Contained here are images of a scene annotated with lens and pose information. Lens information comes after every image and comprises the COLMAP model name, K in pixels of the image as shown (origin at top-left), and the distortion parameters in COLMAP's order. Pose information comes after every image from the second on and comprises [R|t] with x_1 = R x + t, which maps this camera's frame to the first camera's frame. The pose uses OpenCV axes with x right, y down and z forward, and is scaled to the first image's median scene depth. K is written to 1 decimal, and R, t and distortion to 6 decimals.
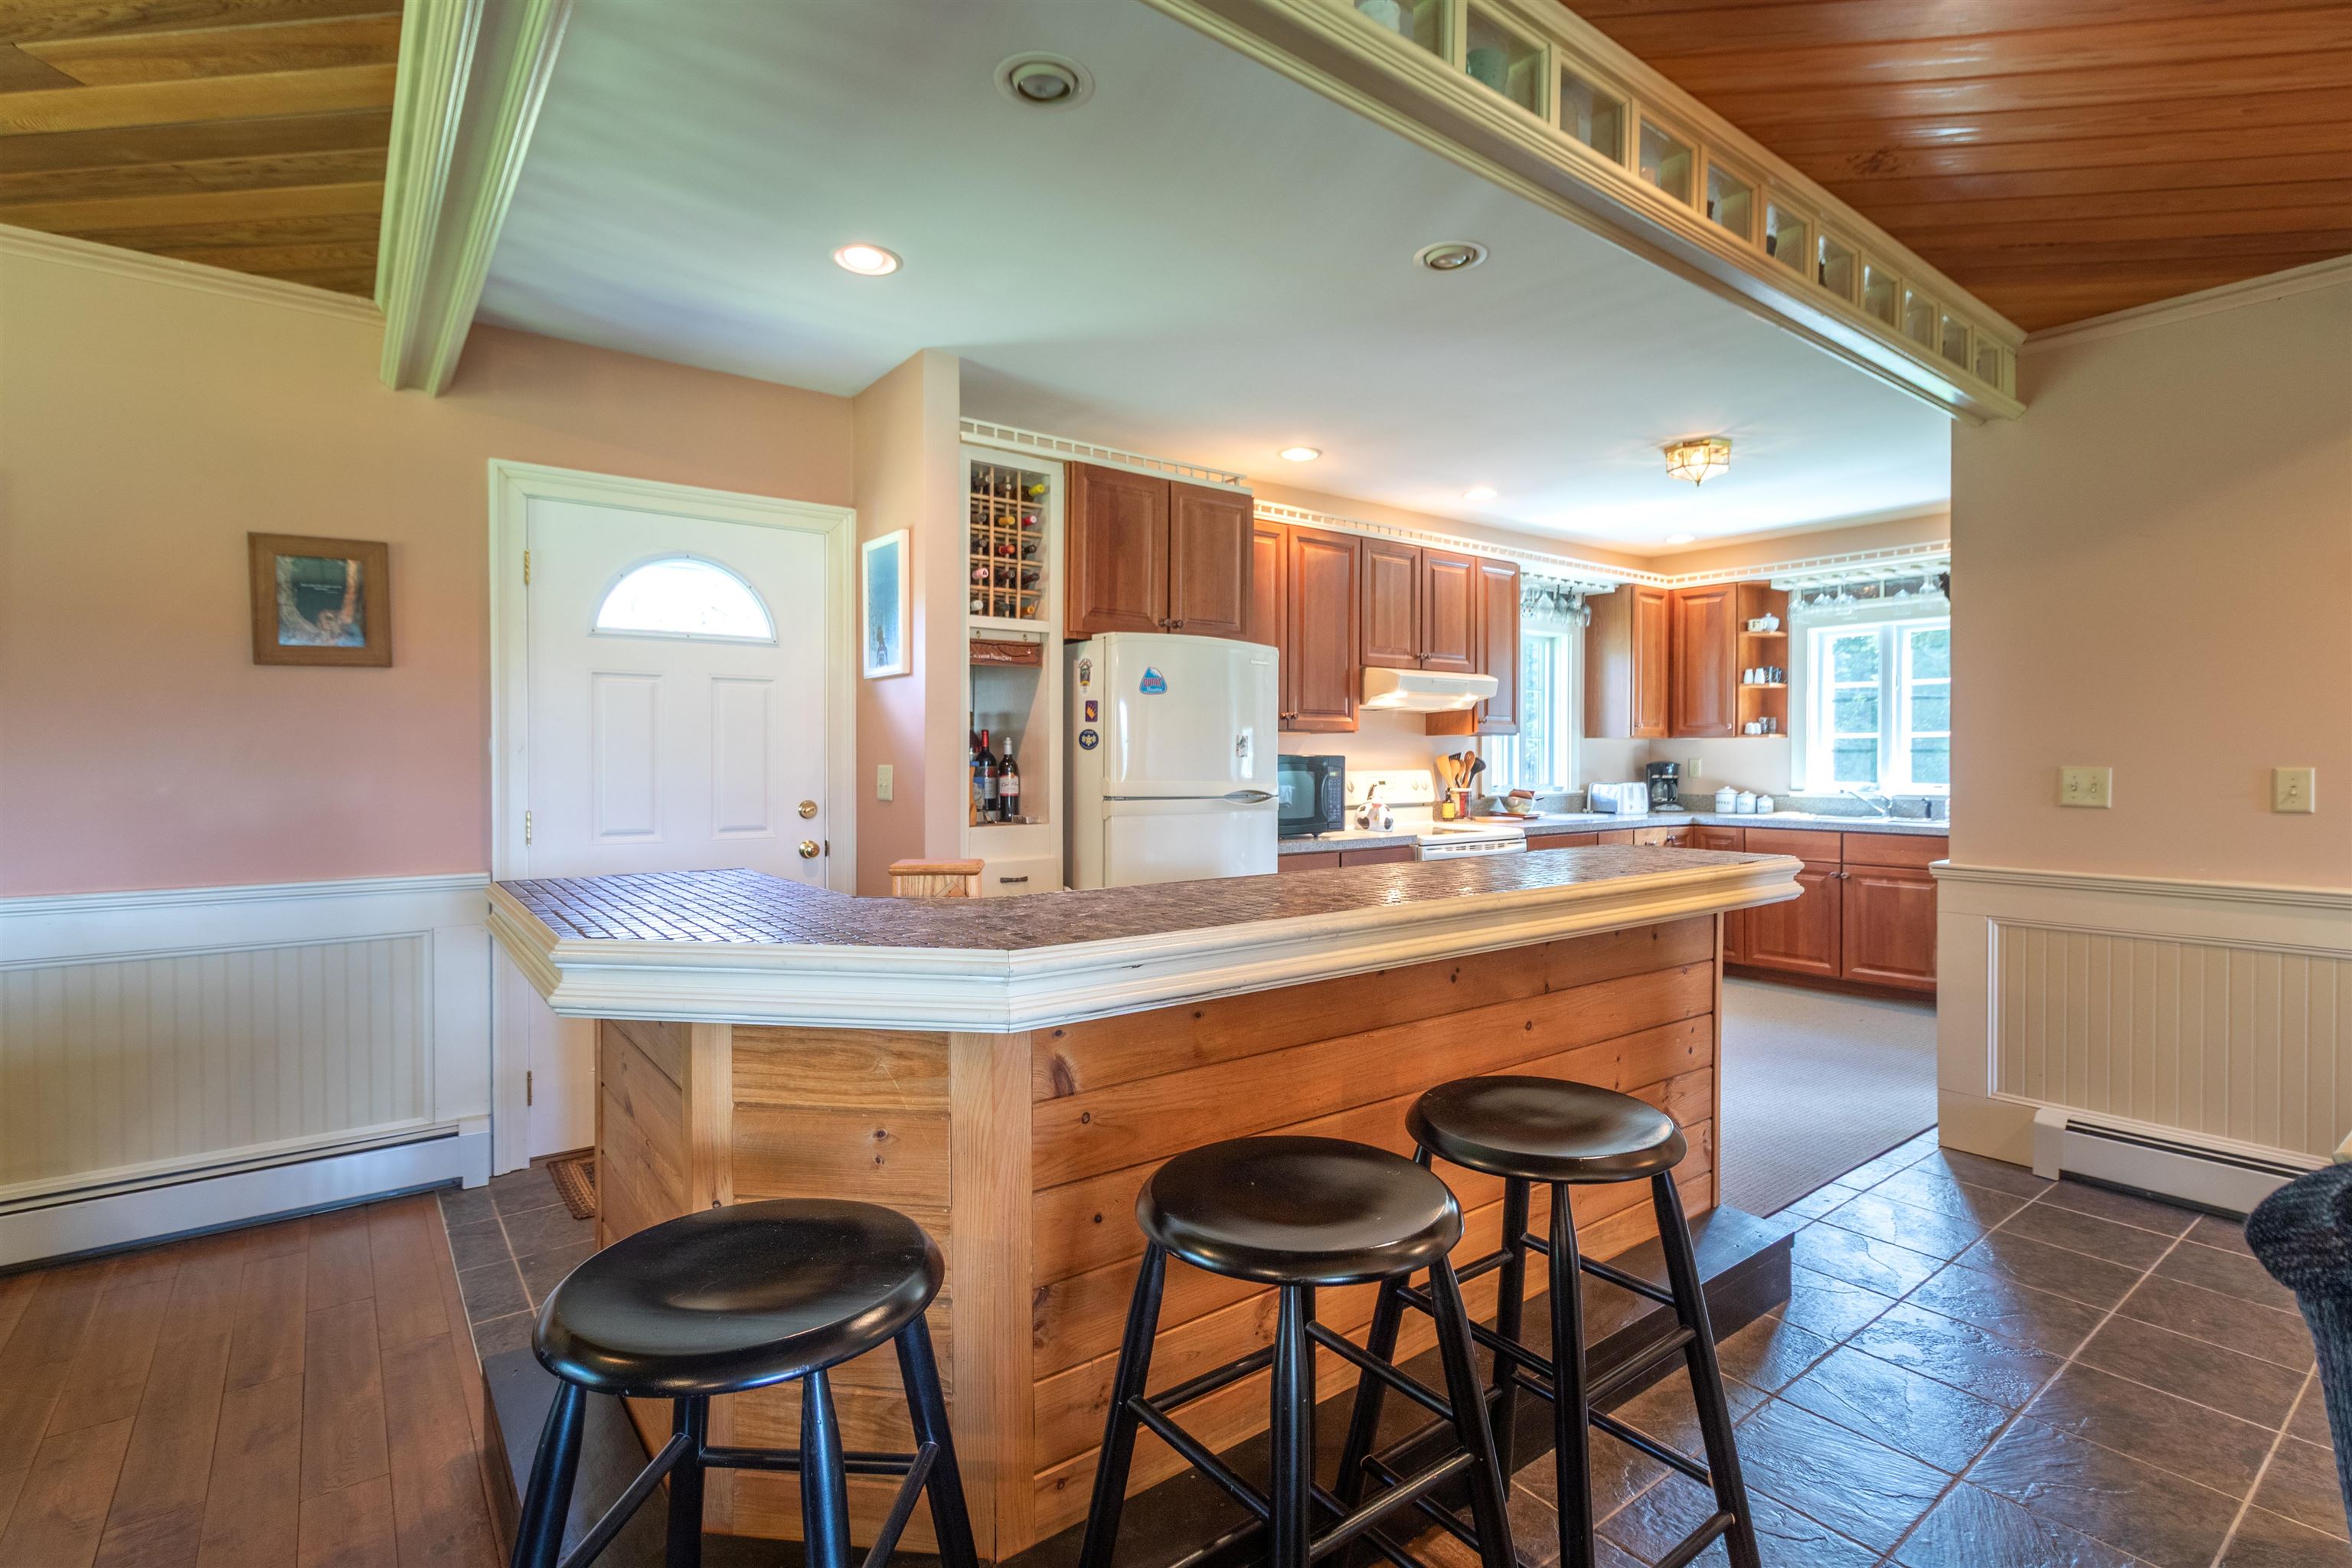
lens RADIAL K [[1107.1, 0, 1186.9], [0, 1107.1, 766.2], [0, 0, 1]] dist [0.002107, 0.001377]
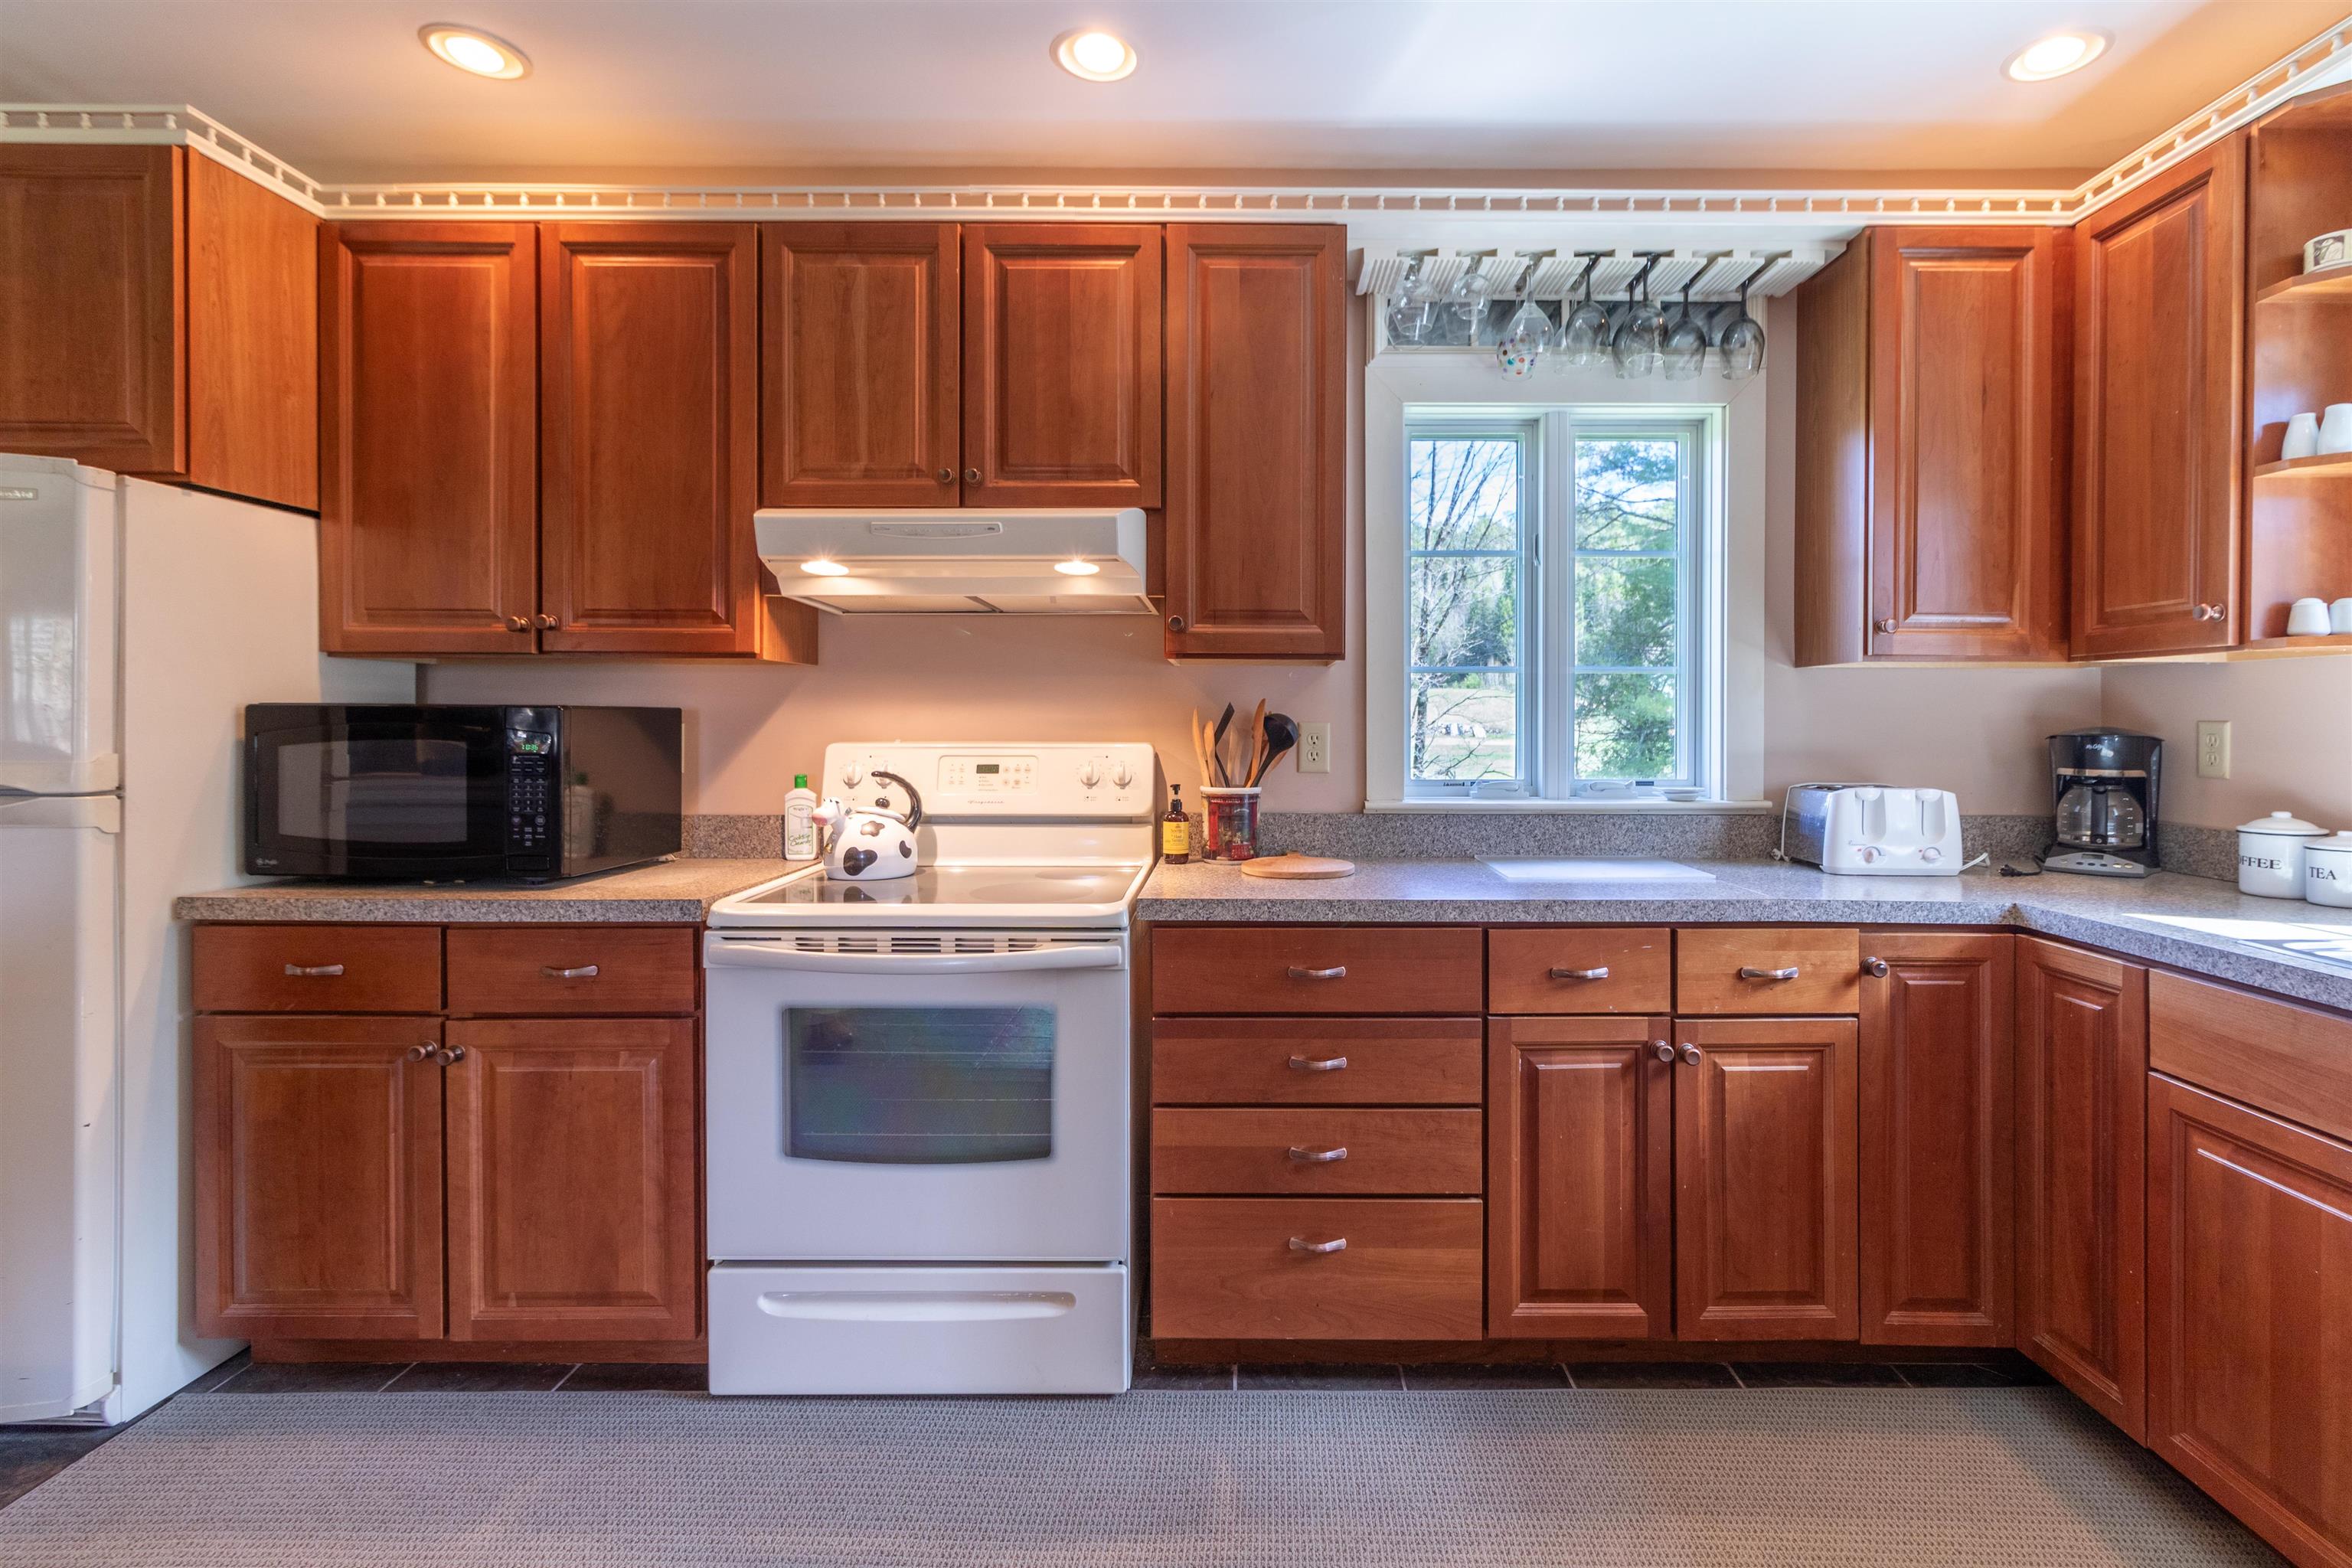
lens RADIAL K [[1098.5, 0, 1280.2], [0, 1098.5, 725.3], [0, 0, 1]] dist [0.001928, 0.000213]
pose [[0.790751, 0.006656, -0.612102, 0.599380], [-0.008693, 0.999962, -0.000356, -0.004326], [0.612076, 0.005602, 0.790779, 0.775627]]
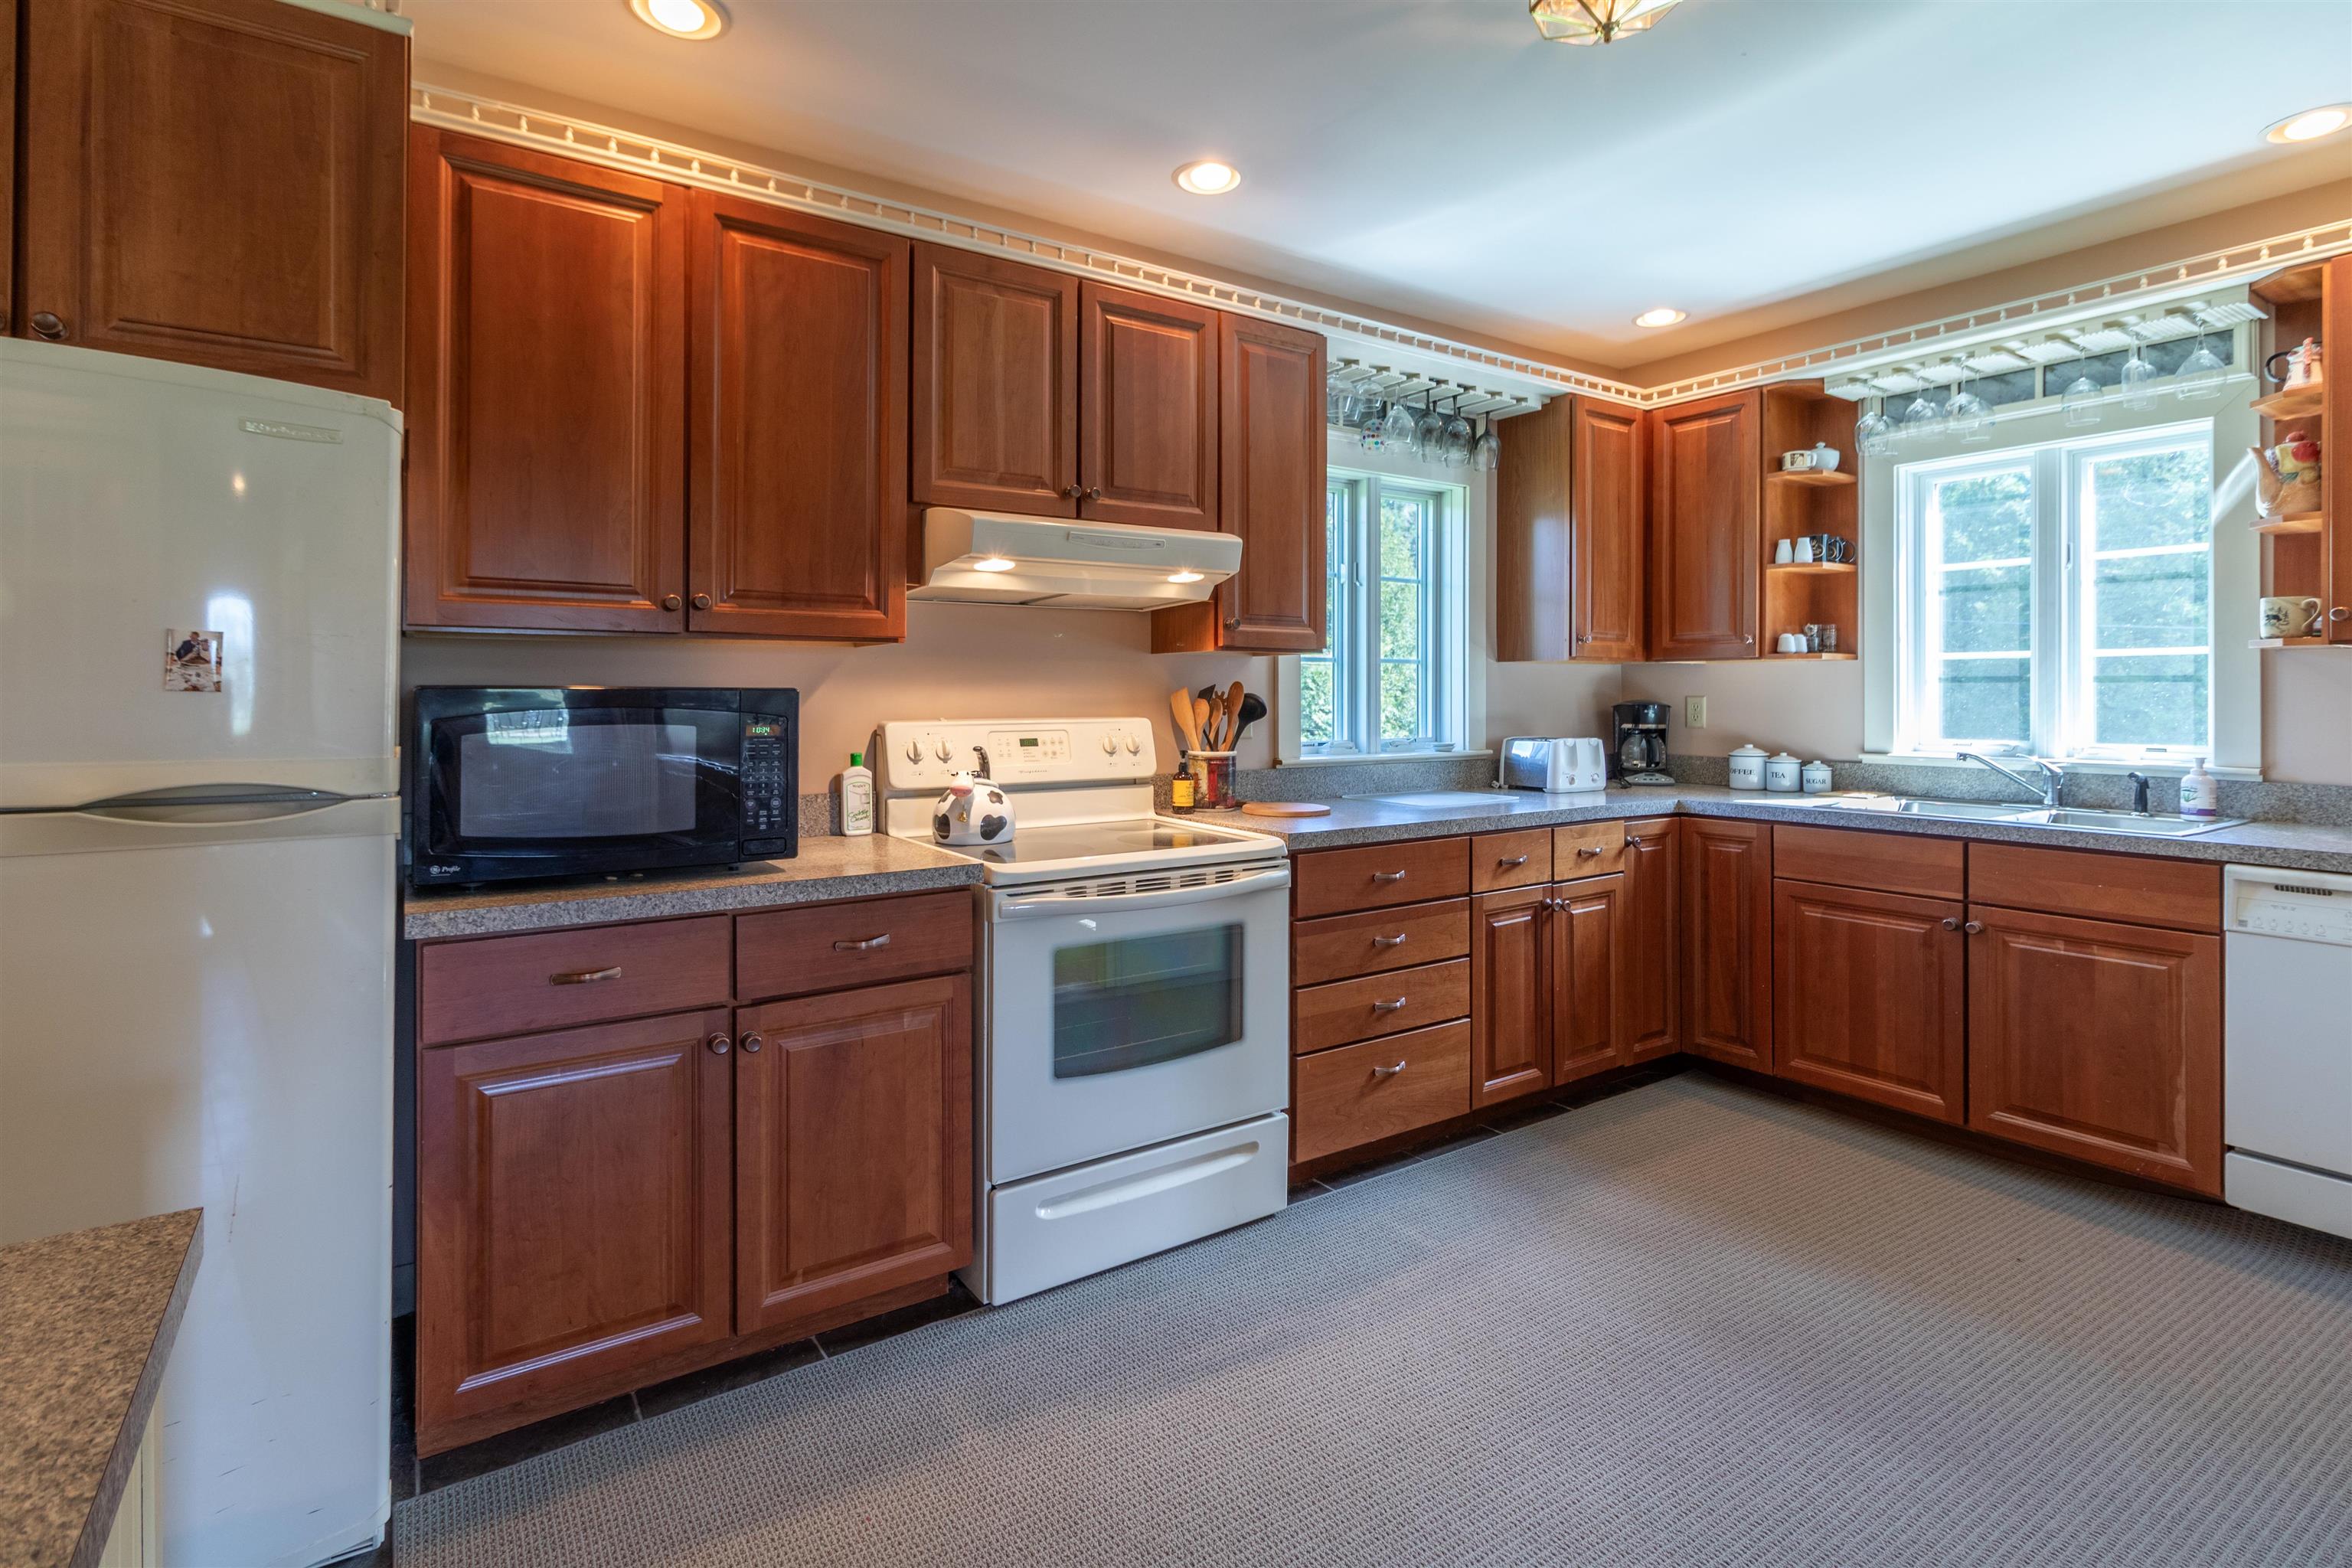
lens RADIAL K [[1074.0, 0, 1163.3], [0, 1074.0, 686.6], [0, 0, 1]] dist [0.001202, 0.000352]
pose [[0.995575, 0.000833, -0.093968, 0.311323], [-0.002105, 0.999908, -0.013436, -0.005031], [0.093948, 0.013574, 0.995485, 0.543563]]
